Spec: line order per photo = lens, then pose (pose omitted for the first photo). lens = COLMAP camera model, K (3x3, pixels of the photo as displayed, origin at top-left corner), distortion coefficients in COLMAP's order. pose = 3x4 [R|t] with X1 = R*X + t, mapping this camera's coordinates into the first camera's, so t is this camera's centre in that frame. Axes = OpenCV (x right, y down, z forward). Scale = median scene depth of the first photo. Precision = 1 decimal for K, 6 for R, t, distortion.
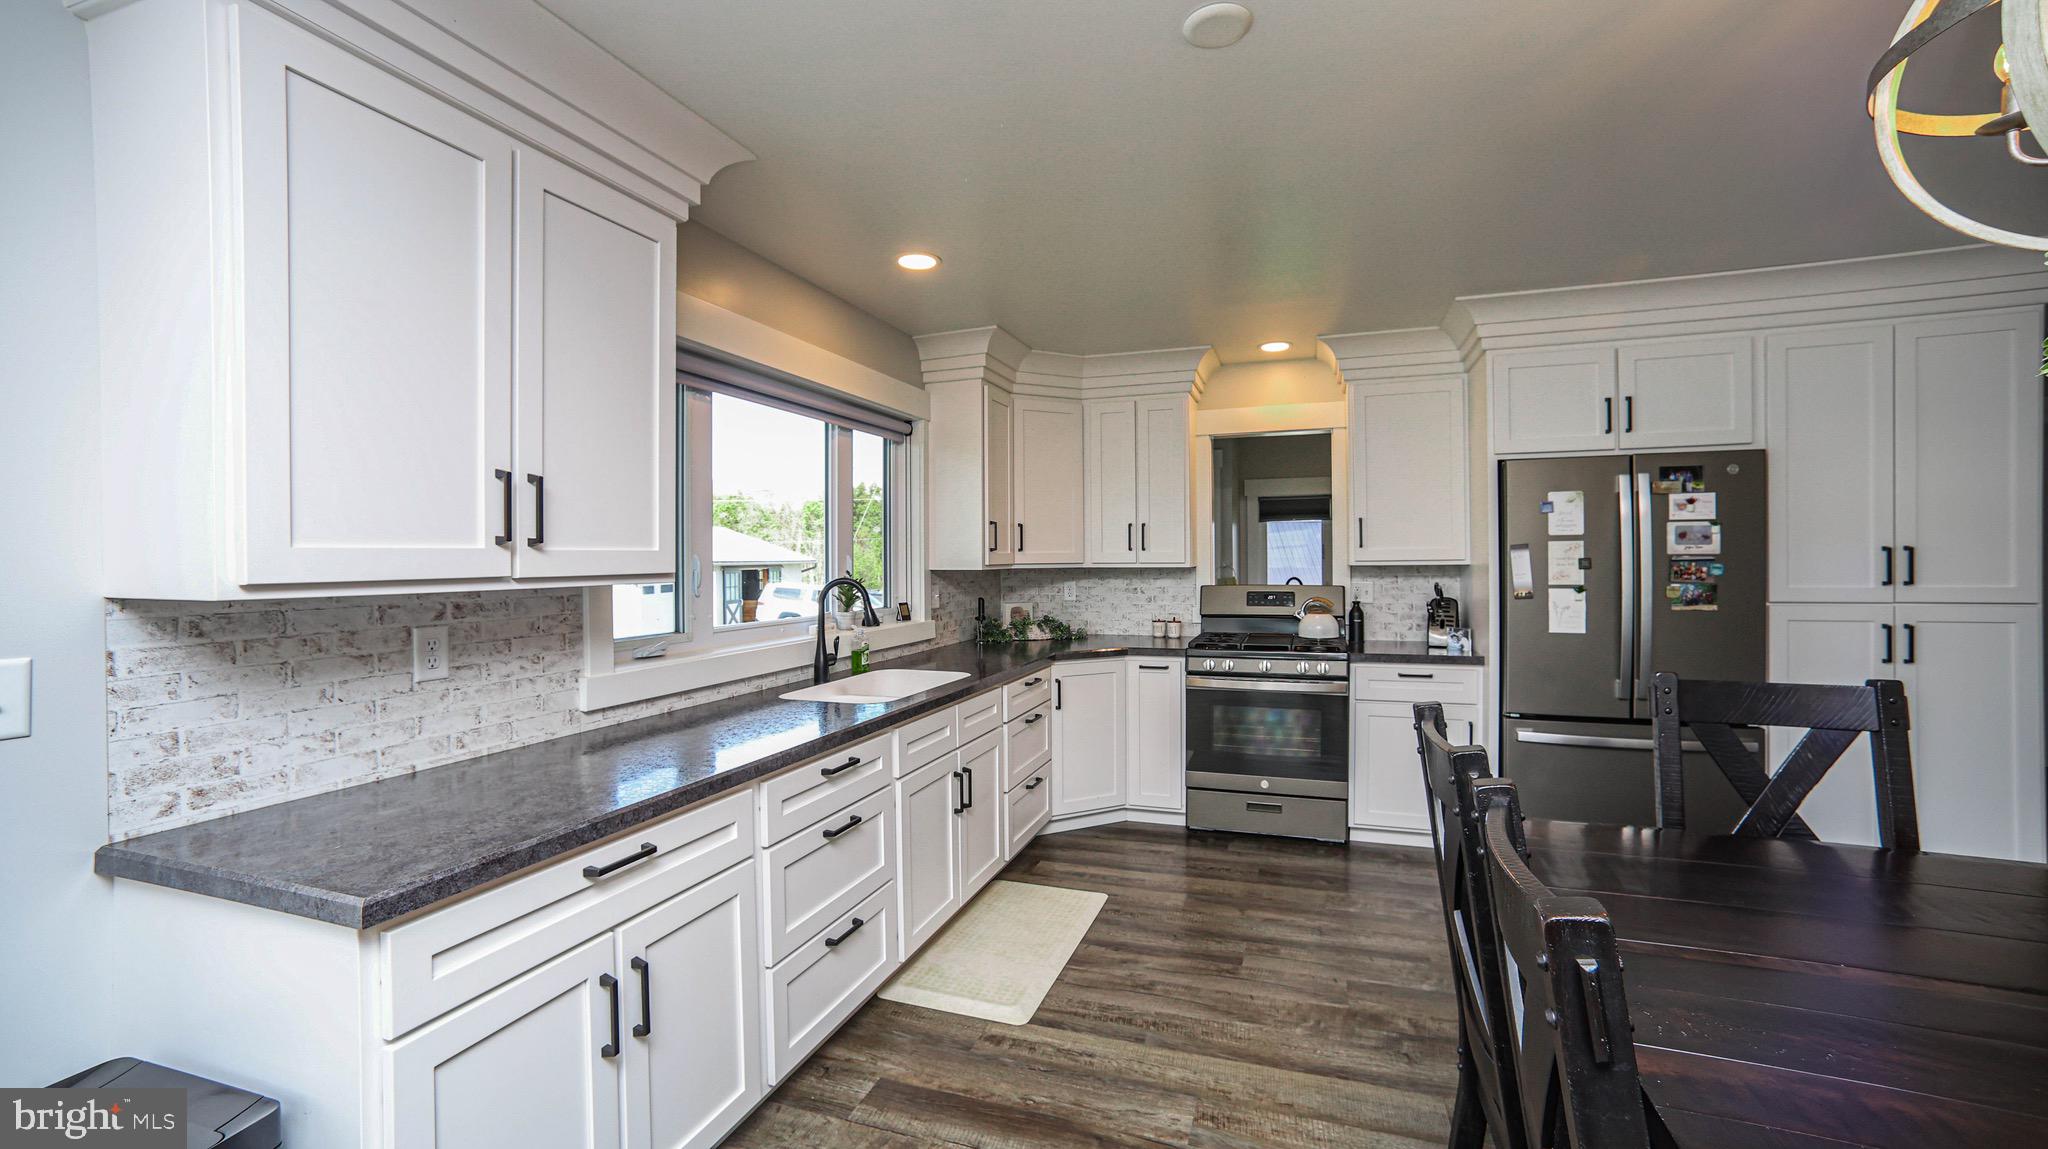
lens RADIAL K [[810.8, 0, 1024.0], [0, 810.8, 574.5], [0, 0, 1]] dist [-0.050006, 0.000081]
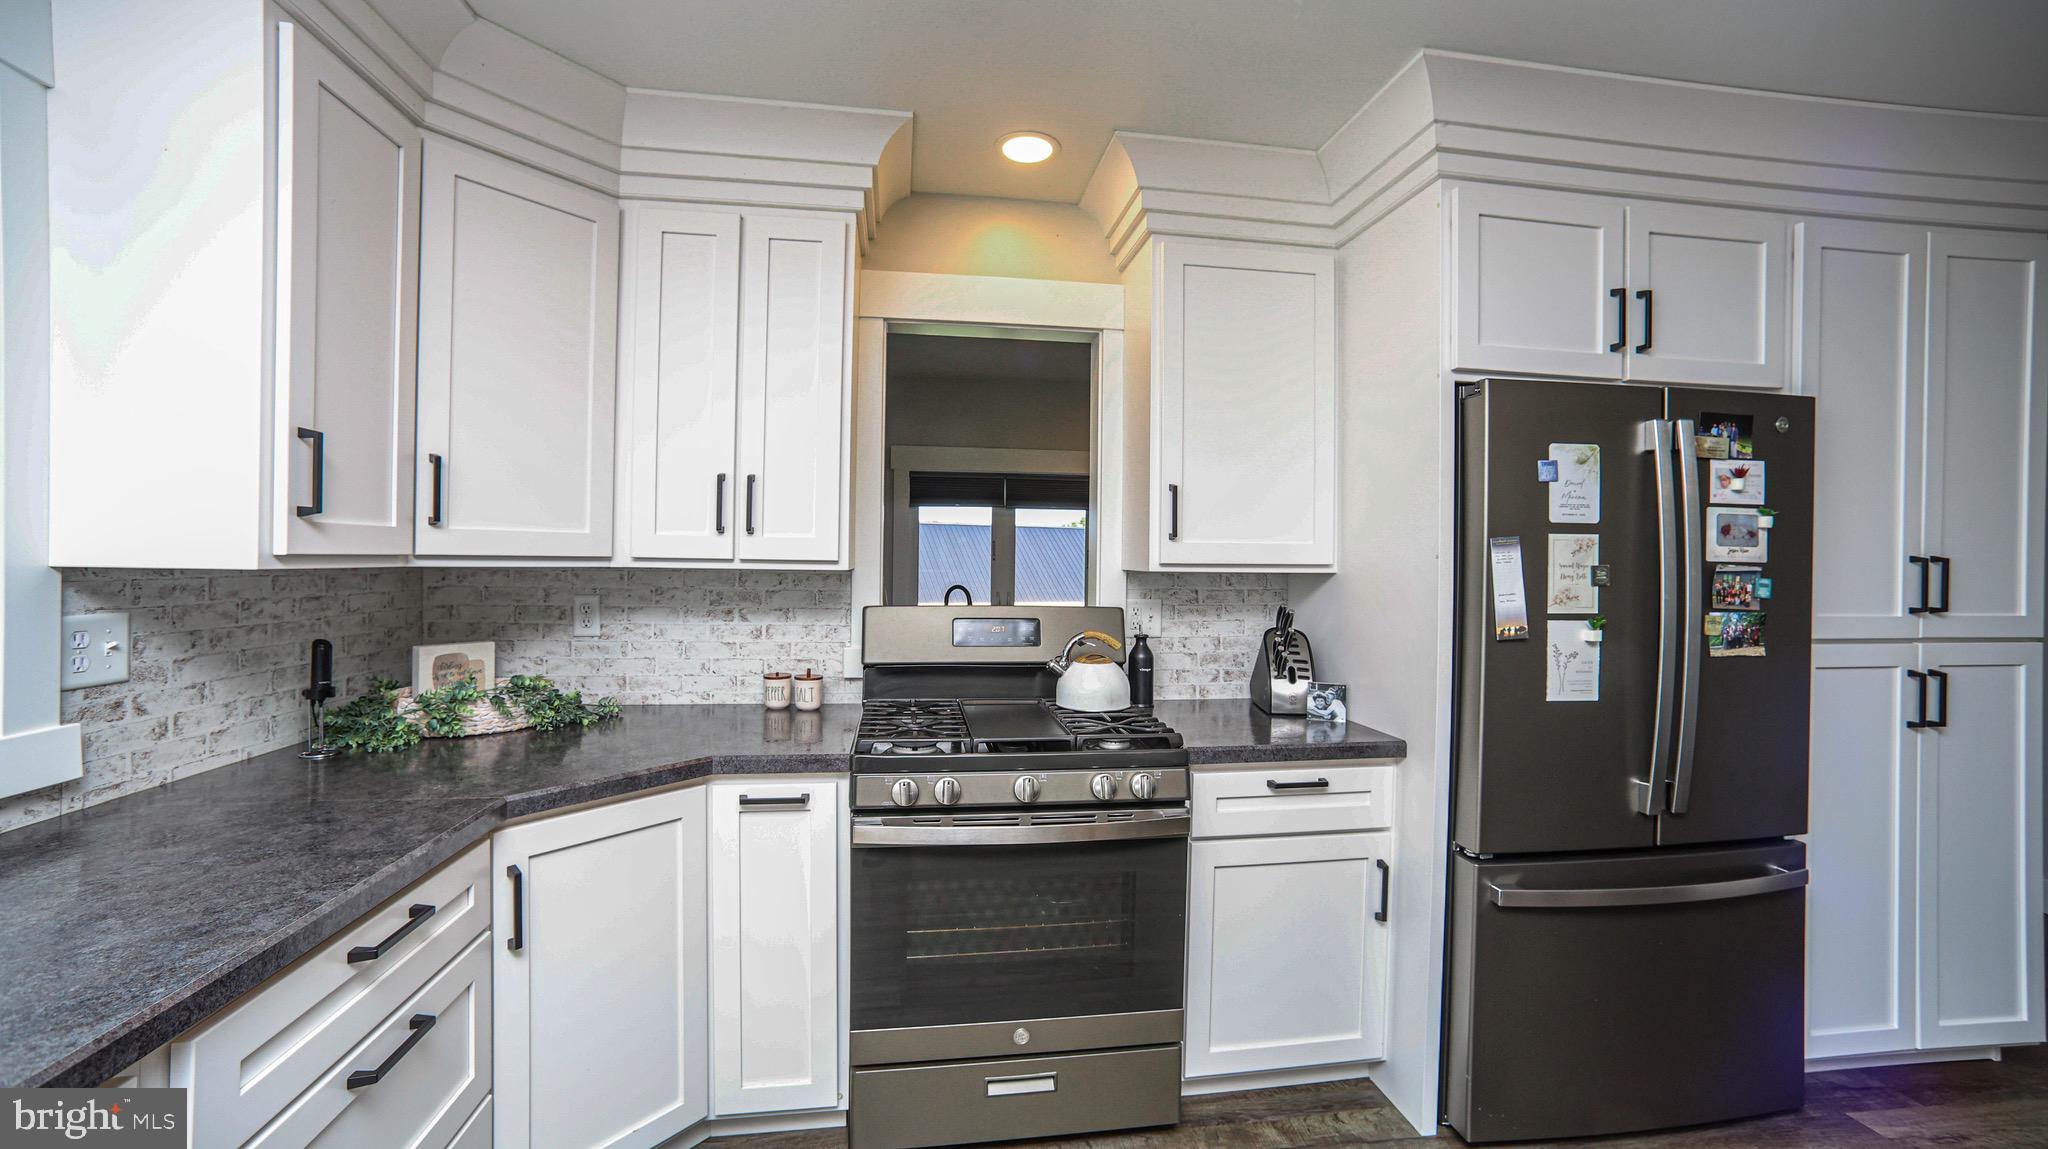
lens RADIAL K [[810.8, 0, 1024.0], [0, 810.8, 574.5], [0, 0, 1]] dist [-0.050006, 0.000081]
pose [[0.879416, 0.013858, 0.475852, 0.078494], [-0.011175, 0.999902, -0.008467, -0.004631], [-0.475922, 0.002128, 0.879485, 0.613627]]
